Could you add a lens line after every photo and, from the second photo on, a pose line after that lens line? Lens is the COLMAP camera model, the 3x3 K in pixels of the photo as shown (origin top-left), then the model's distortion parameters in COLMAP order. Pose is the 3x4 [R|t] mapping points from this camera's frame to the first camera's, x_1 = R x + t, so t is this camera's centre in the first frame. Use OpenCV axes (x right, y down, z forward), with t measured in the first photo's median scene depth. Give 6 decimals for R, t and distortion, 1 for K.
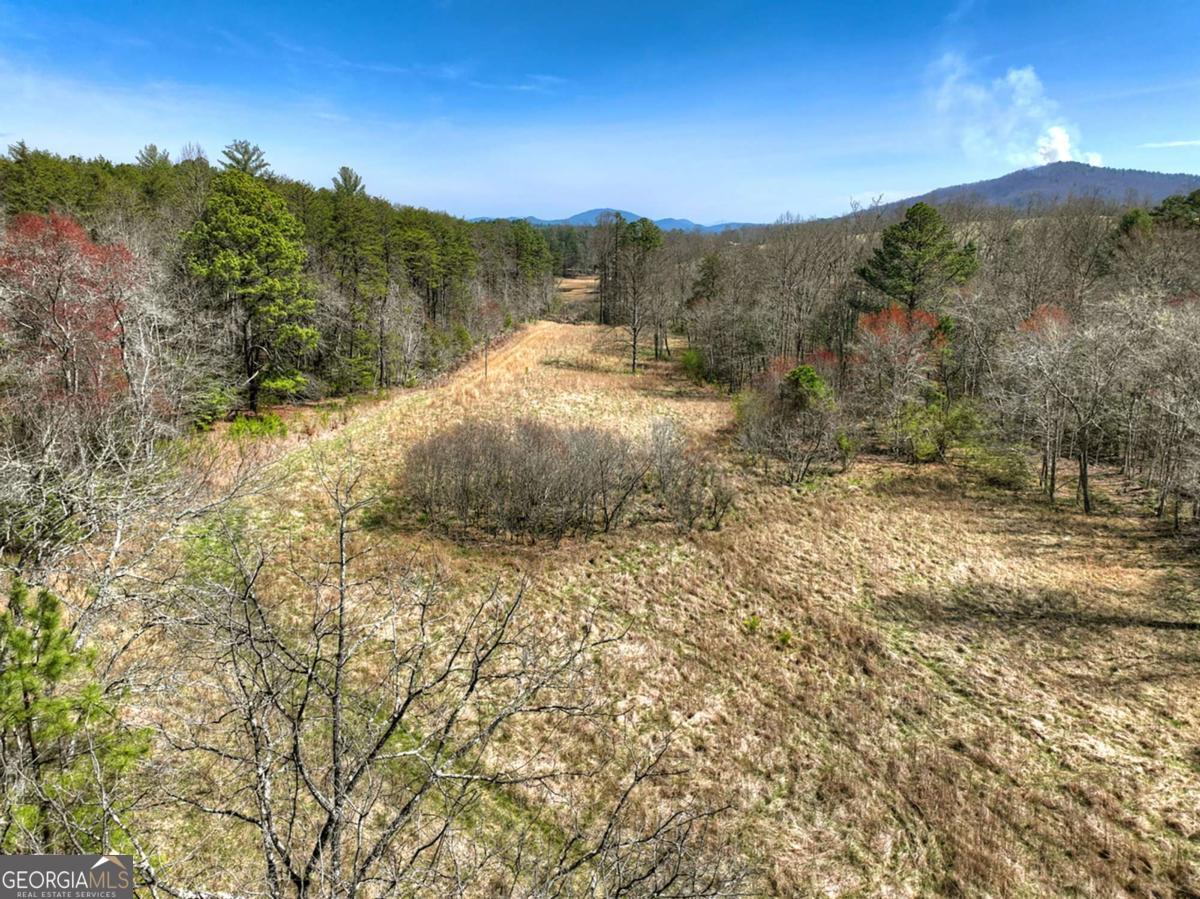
lens RADIAL K [[843.1, 0, 600.0], [0, 843.1, 449.5], [0, 0, 1]] dist [-0.005933, 0.023469]
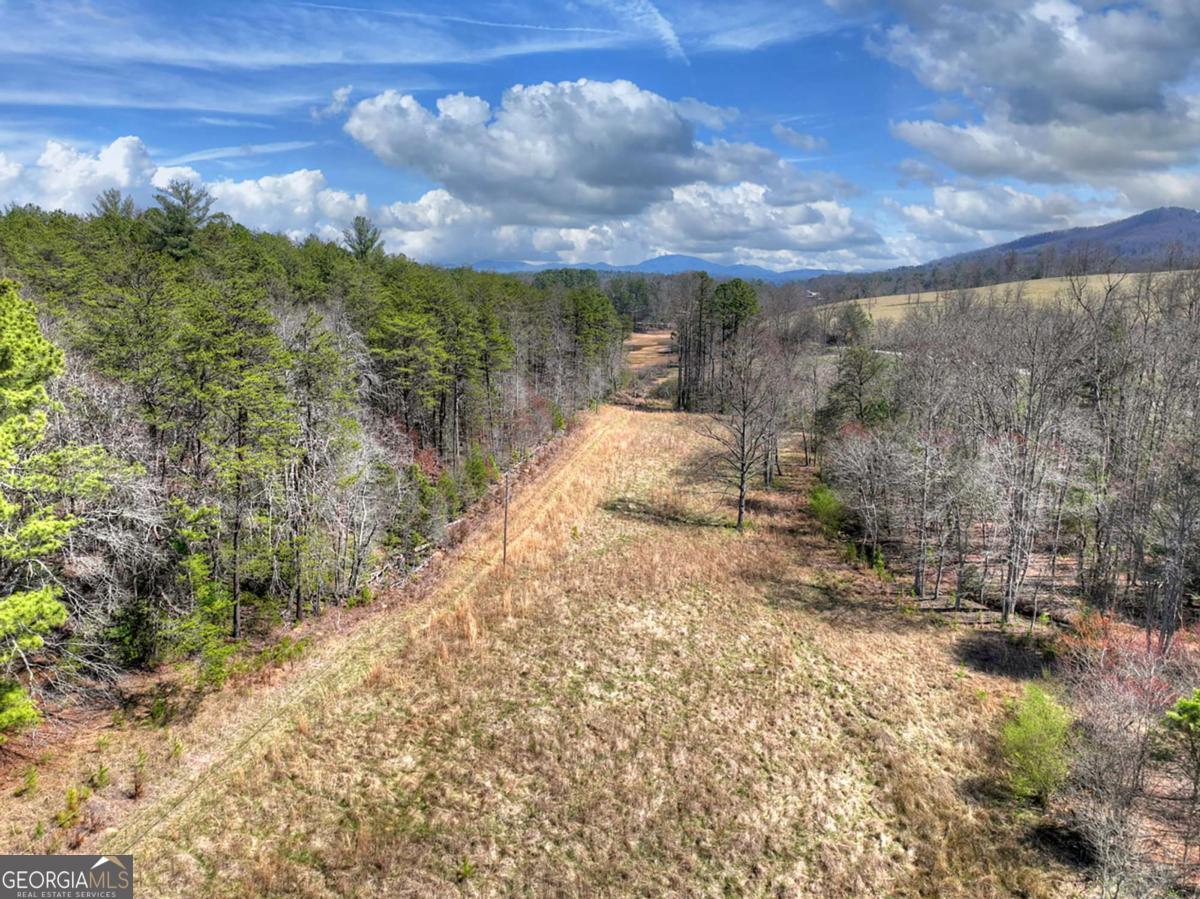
lens RADIAL K [[843.1, 0, 600.0], [0, 843.1, 449.5], [0, 0, 1]] dist [-0.005933, 0.023469]
pose [[0.996724, 0.018175, -0.078812, -0.018194], [-0.022200, 0.998477, -0.050502, -0.113734], [0.077774, 0.052086, 0.995609, 0.333886]]
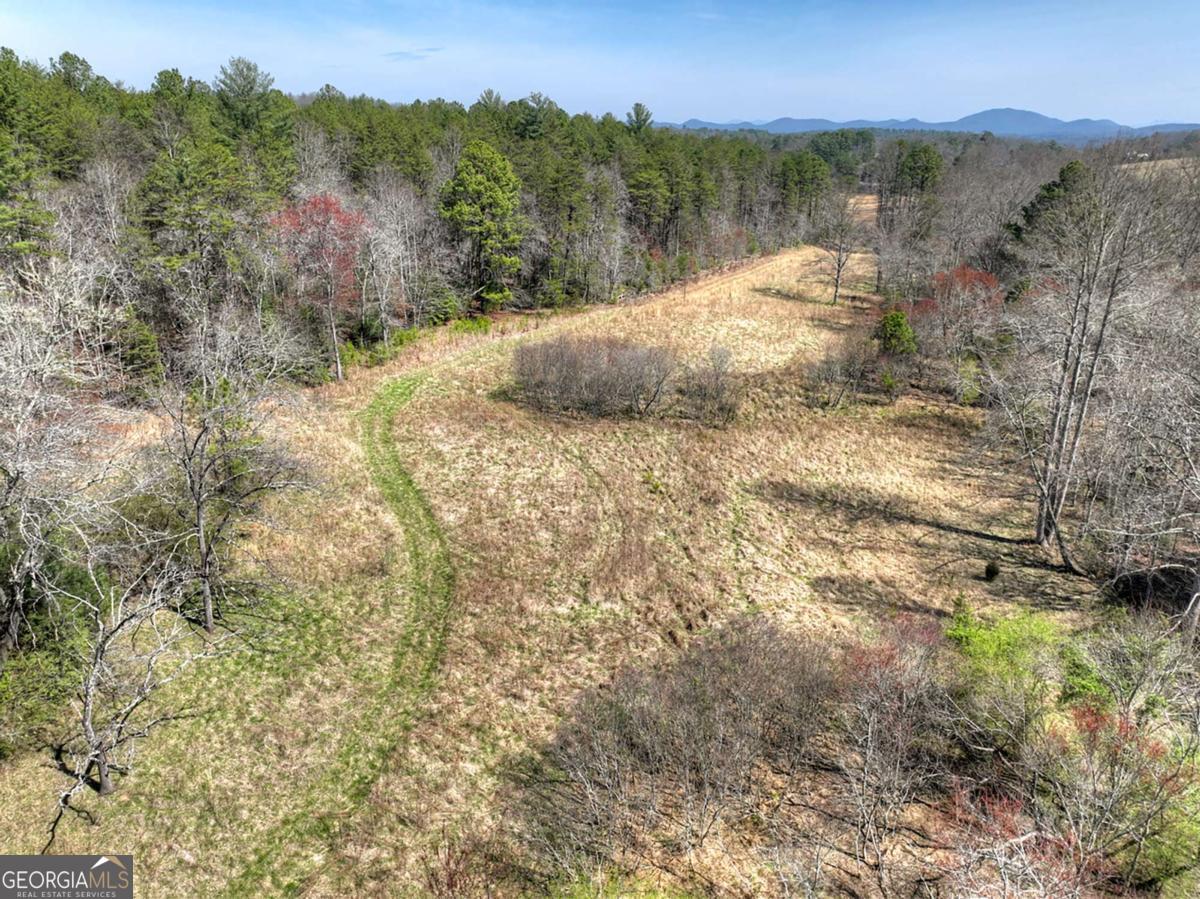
lens RADIAL K [[843.1, 0, 600.0], [0, 843.1, 449.5], [0, 0, 1]] dist [-0.005933, 0.023469]
pose [[0.916052, 0.140306, -0.375716, 0.195938], [-0.101235, 0.987367, 0.121892, -0.008118], [0.388072, -0.073624, 0.918684, -0.139186]]
